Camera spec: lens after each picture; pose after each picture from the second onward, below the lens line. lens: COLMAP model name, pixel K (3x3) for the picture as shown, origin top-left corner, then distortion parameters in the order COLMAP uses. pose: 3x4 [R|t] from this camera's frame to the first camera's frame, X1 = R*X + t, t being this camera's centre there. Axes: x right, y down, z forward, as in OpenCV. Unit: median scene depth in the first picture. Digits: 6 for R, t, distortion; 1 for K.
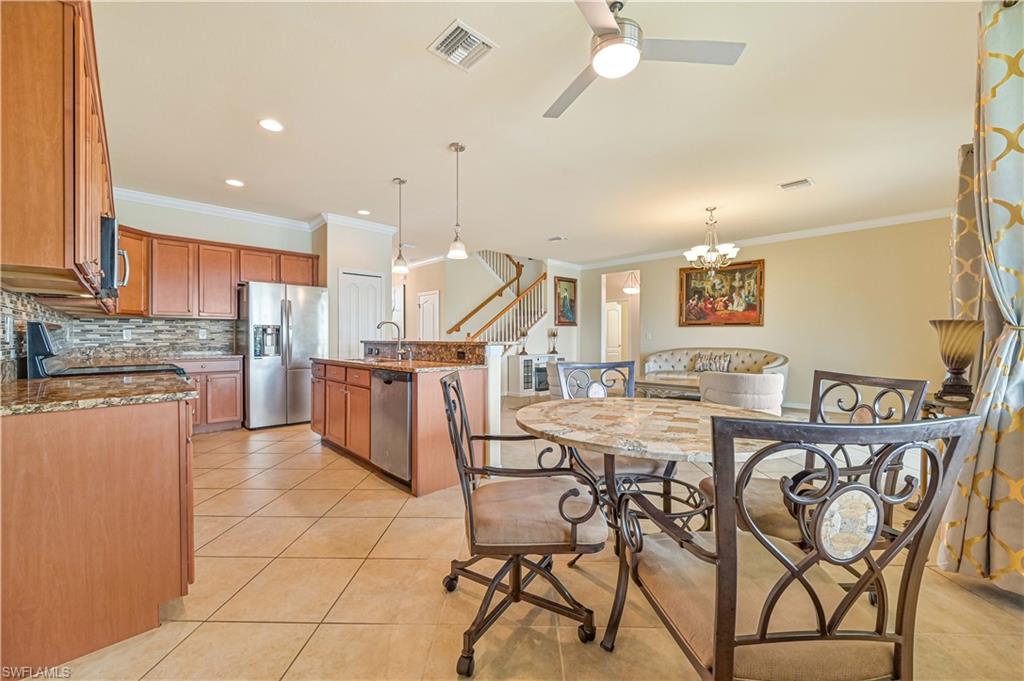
lens RADIAL K [[404.3, 0, 512.3], [0, 404.3, 337.7], [0, 0, 1]] dist [0.000900, -0.000870]
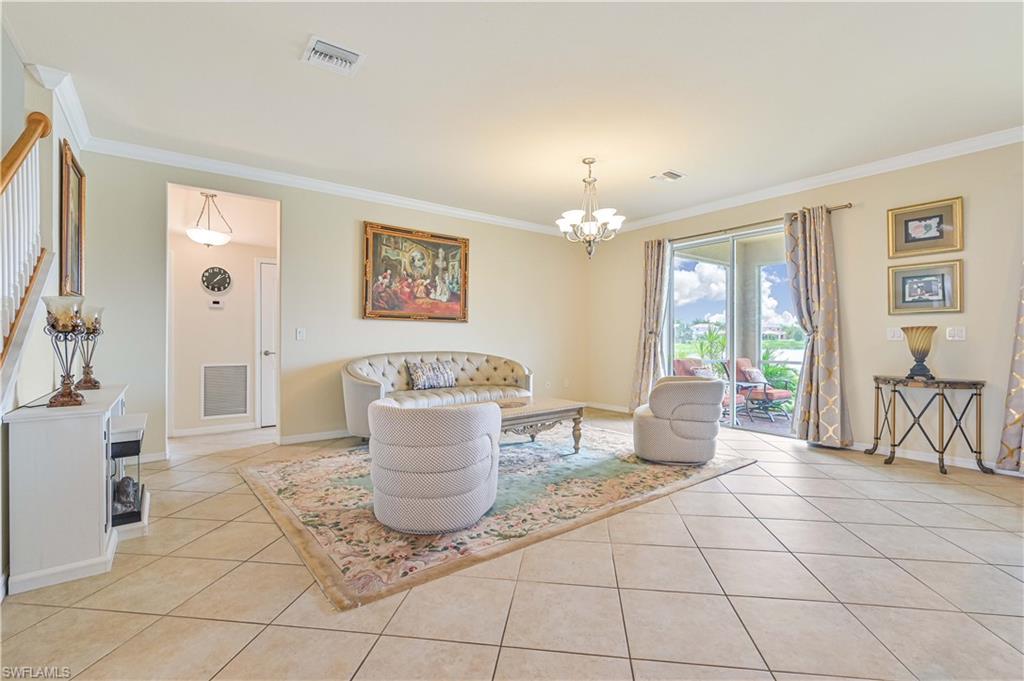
lens RADIAL K [[472.6, 0, 518.4], [0, 472.6, 329.7], [0, 0, 1]] dist [0.001200, -0.000919]
pose [[0.113258, 0.012904, 0.993482, -0.289046], [-0.000294, 0.999916, -0.012954, -0.002984], [-0.993566, 0.001175, 0.113252, 0.797671]]
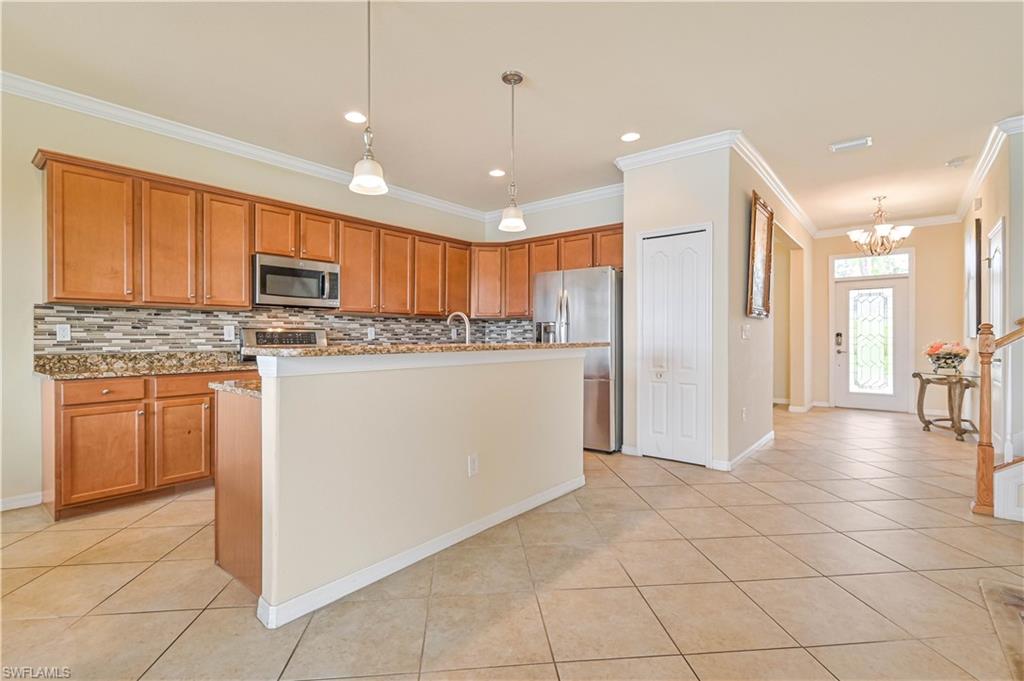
lens RADIAL K [[472.6, 0, 514.1], [0, 472.6, 338.3], [0, 0, 1]] dist [0.001200, -0.000919]
pose [[0.124272, 0.006536, -0.992227, 0.269595], [0.000298, 0.999978, 0.006624, -0.002851], [0.992248, -0.001119, 0.124268, 0.585699]]
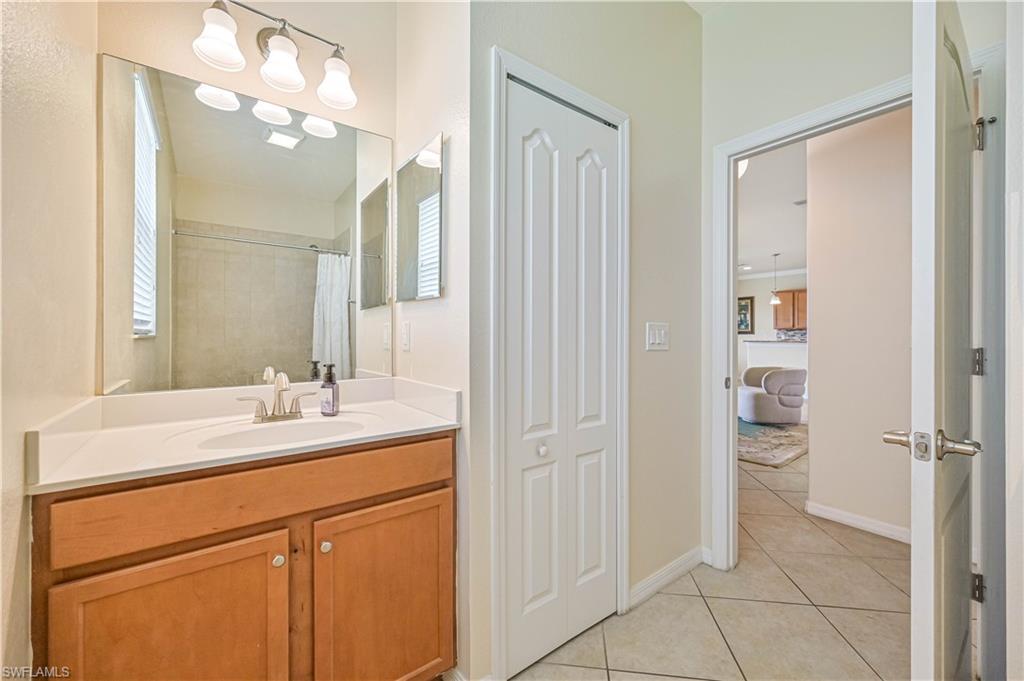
lens RADIAL K [[404.3, 0, 508.8], [0, 404.3, 340.0], [0, 0, 1]] dist [0.000900, -0.000870]
pose [[-0.992351, -0.001901, 0.123436, 0.552063], [-0.000583, 0.999942, 0.010712, -0.011251], [-0.123449, 0.010558, -0.992295, 1.791053]]
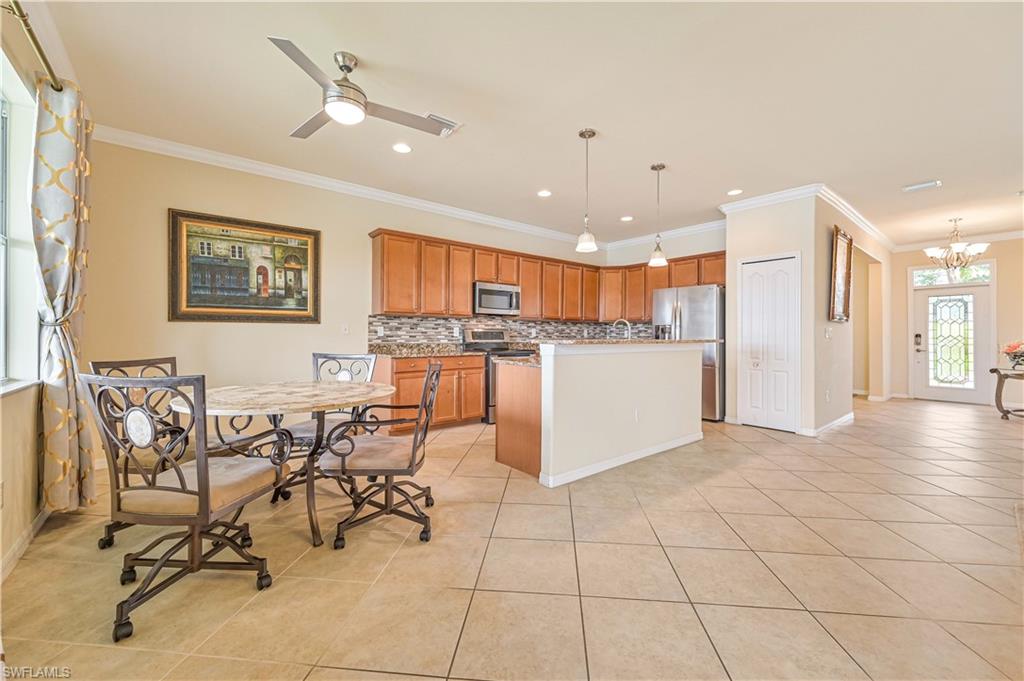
lens RADIAL K [[404.3, 0, 515.6], [0, 404.3, 332.9], [0, 0, 1]] dist [0.000900, -0.000870]
pose [[-0.069137, -0.004300, -0.997598, 0.424208], [-0.004799, 0.999981, -0.003978, -0.001279], [0.997596, 0.004513, -0.069156, 0.474390]]
